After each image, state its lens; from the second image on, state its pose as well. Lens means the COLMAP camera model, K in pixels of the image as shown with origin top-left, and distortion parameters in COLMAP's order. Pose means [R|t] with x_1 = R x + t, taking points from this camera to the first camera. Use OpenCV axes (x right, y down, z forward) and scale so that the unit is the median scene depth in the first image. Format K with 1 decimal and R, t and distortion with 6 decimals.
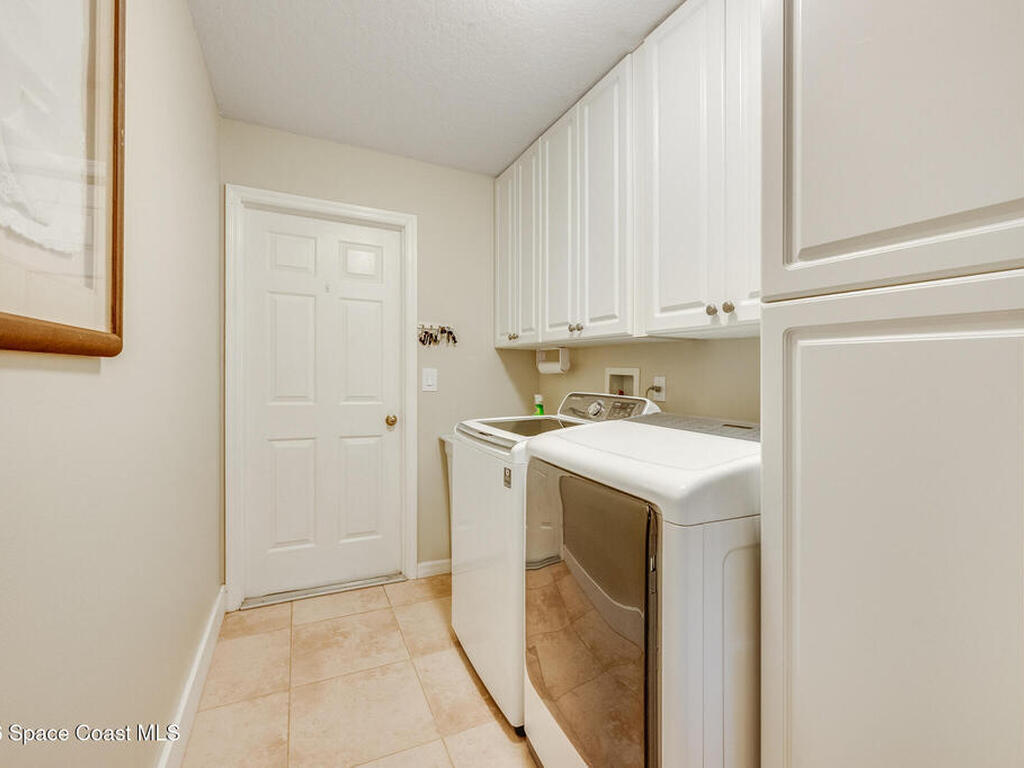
lens RADIAL K [[457.7, 0, 515.4], [0, 457.7, 375.8], [0, 0, 1]] dist [0.001714, -0.000391]
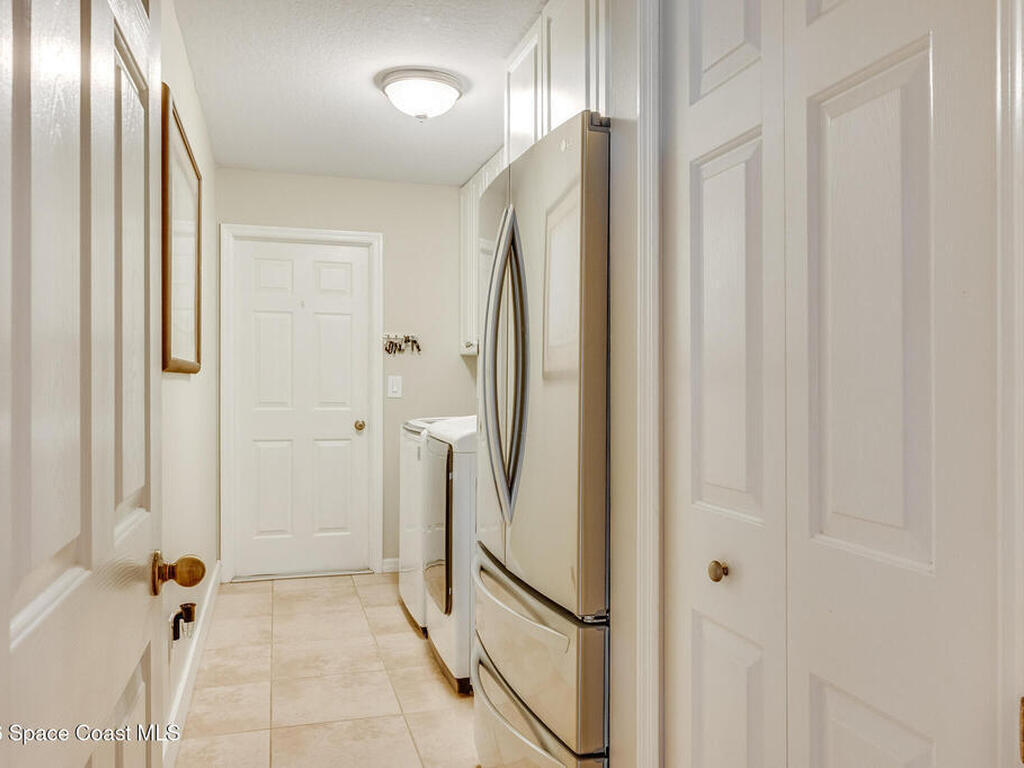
lens RADIAL K [[778.3, 0, 511.8], [0, 778.3, 366.1], [0, 0, 1]] dist [-0.014407, -0.001361]
pose [[0.988839, -0.011653, -0.148533, 0.361913], [0.008014, 0.999653, -0.025080, 0.008686], [0.148774, 0.023610, 0.988589, -0.767621]]
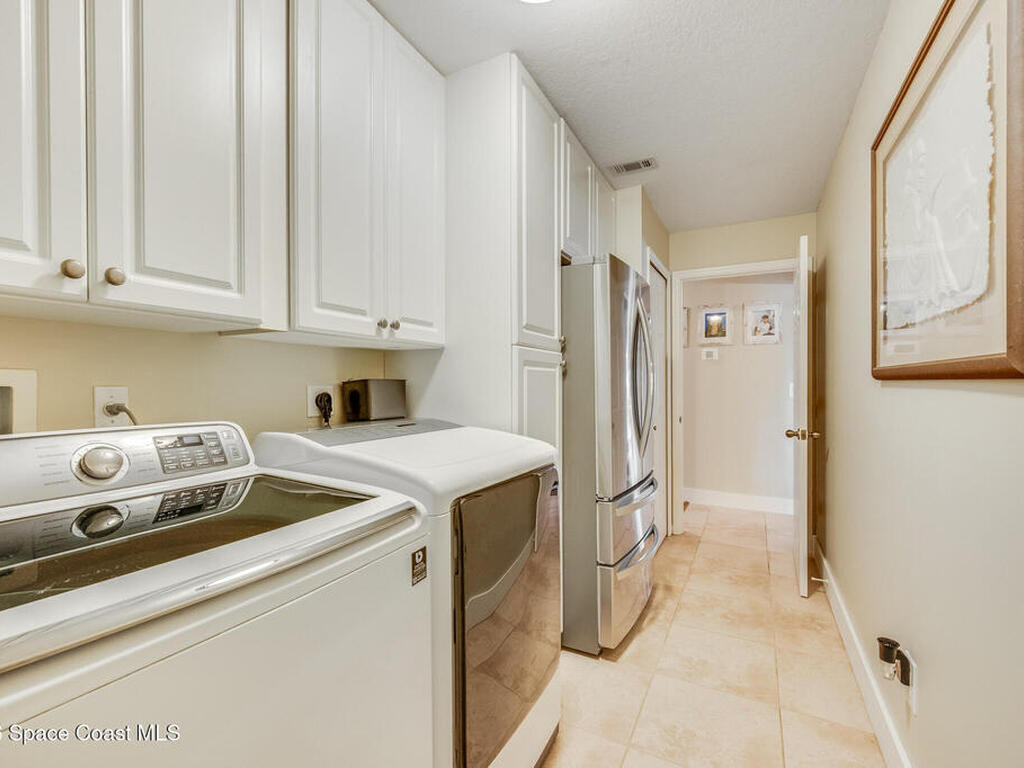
lens RADIAL K [[511.4, 0, 512.0], [0, 511.4, 384.0], [0, 0, 1]] dist [-0.000834, -0.000426]
pose [[-0.638057, -0.027442, 0.769500, -0.798517], [-0.012310, 0.999601, 0.025441, -0.041083], [-0.769891, 0.006760, -0.638140, 1.772296]]
